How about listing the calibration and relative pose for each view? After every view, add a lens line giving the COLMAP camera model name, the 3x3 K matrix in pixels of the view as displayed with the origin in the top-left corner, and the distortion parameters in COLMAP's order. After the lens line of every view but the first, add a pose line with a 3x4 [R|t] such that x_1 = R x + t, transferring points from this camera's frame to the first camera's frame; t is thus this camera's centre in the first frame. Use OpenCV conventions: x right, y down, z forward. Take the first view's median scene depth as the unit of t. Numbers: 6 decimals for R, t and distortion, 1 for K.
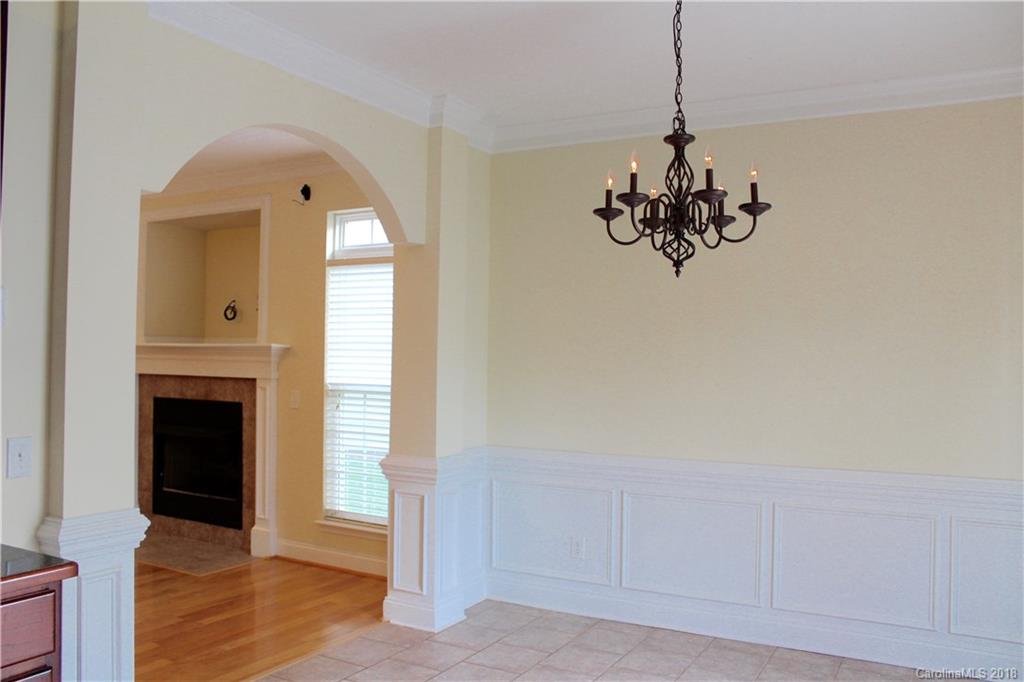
lens RADIAL K [[842.1, 0, 508.1], [0, 842.1, 337.3], [0, 0, 1]] dist [-0.161152, 0.128103]
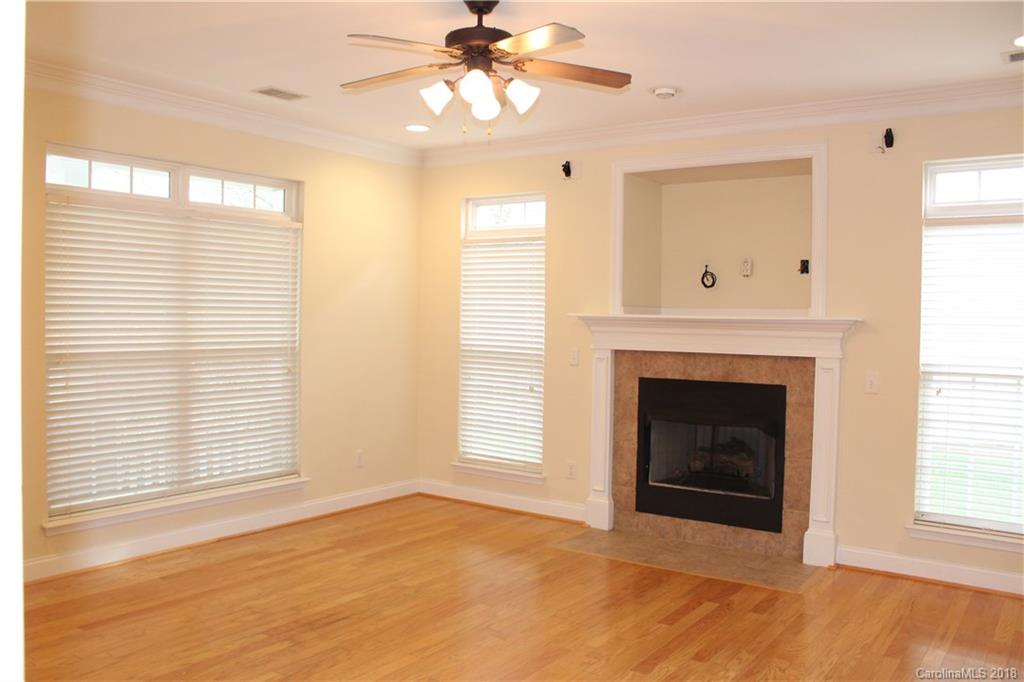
lens RADIAL K [[842.1, 0, 508.1], [0, 842.1, 337.3], [0, 0, 1]] dist [-0.161152, 0.128103]
pose [[0.993639, 0.005486, -0.112482, -0.520662], [-0.000855, 0.999151, 0.041184, -0.005763], [0.112613, -0.040826, 0.992800, 0.124961]]
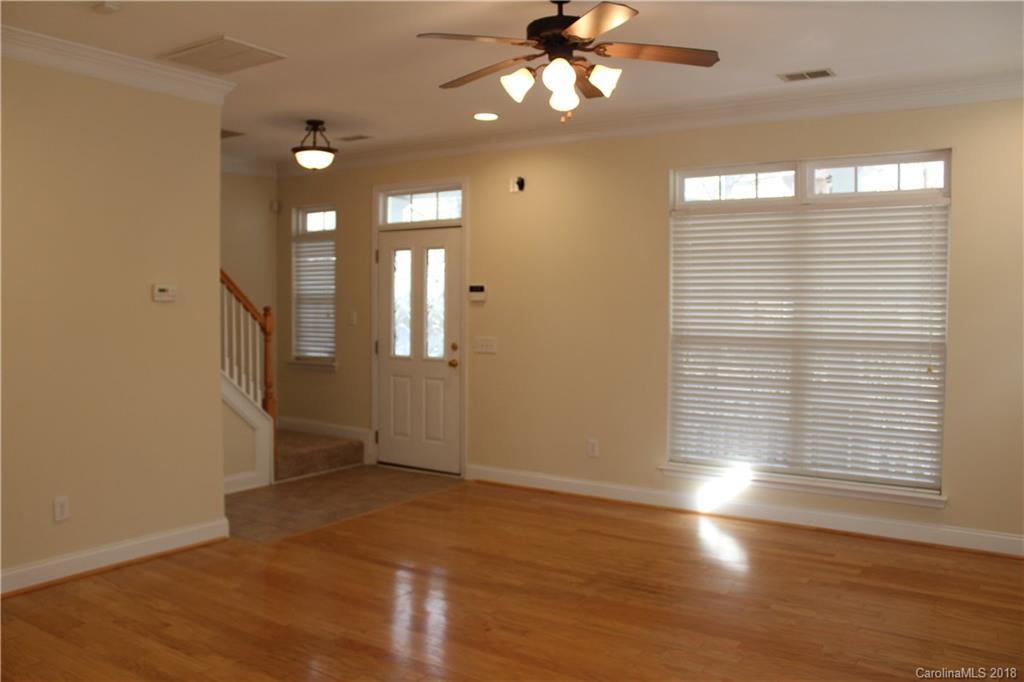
lens RADIAL K [[842.1, 0, 508.1], [0, 842.1, 337.3], [0, 0, 1]] dist [-0.161152, 0.128103]
pose [[-0.078779, 0.035292, -0.996267, -0.016710], [0.012095, 0.999333, 0.034444, 0.007282], [0.996819, -0.009337, -0.079153, 0.706805]]
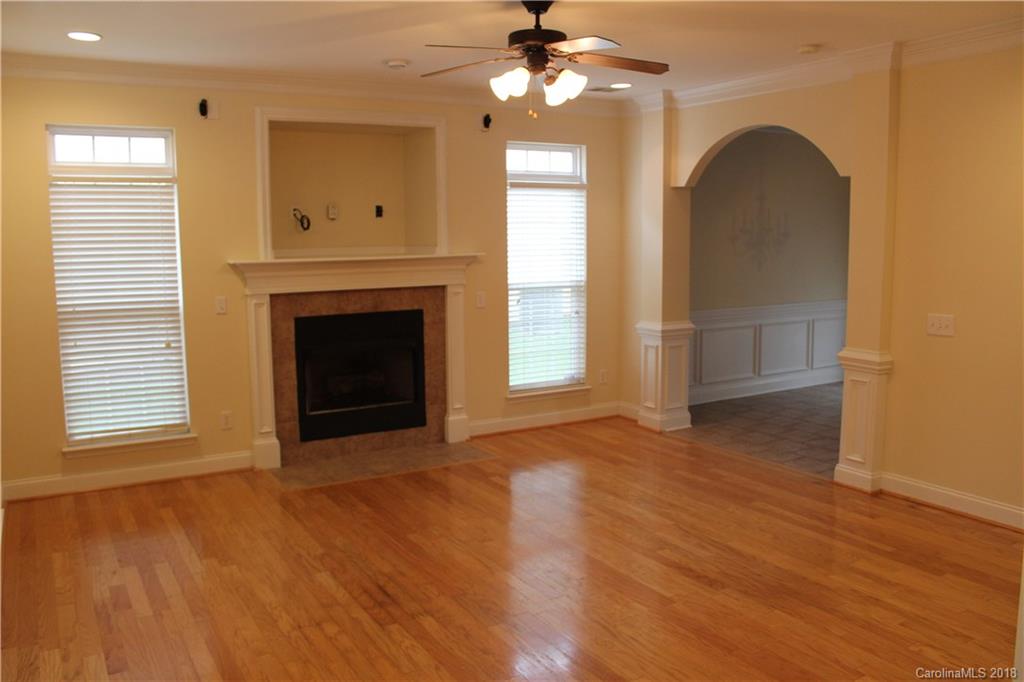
lens RADIAL K [[842.1, 0, 508.1], [0, 842.1, 337.3], [0, 0, 1]] dist [-0.161152, 0.128103]
pose [[0.506235, -0.125587, 0.853202, -1.224798], [0.000990, 0.989424, 0.145051, -0.044096], [-0.862395, -0.072586, 0.501005, 0.364330]]
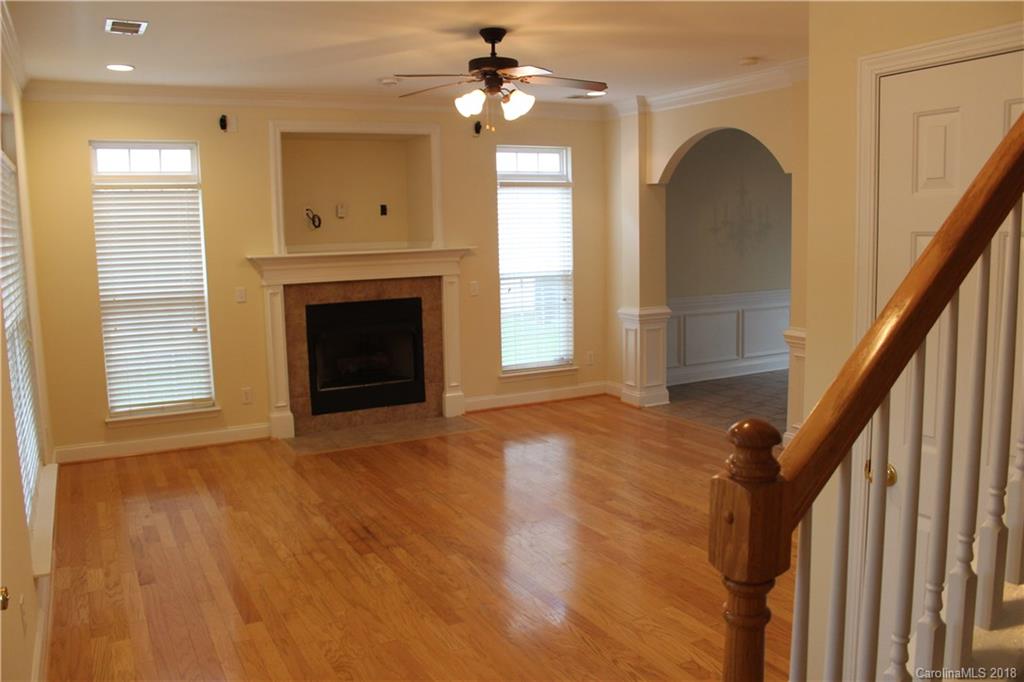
lens RADIAL K [[842.1, 0, 508.1], [0, 842.1, 337.3], [0, 0, 1]] dist [-0.161152, 0.128103]
pose [[0.544958, -0.135862, 0.827383, -1.295847], [0.014692, 0.988180, 0.152590, -0.048955], [-0.838335, -0.070999, 0.540513, 0.236505]]
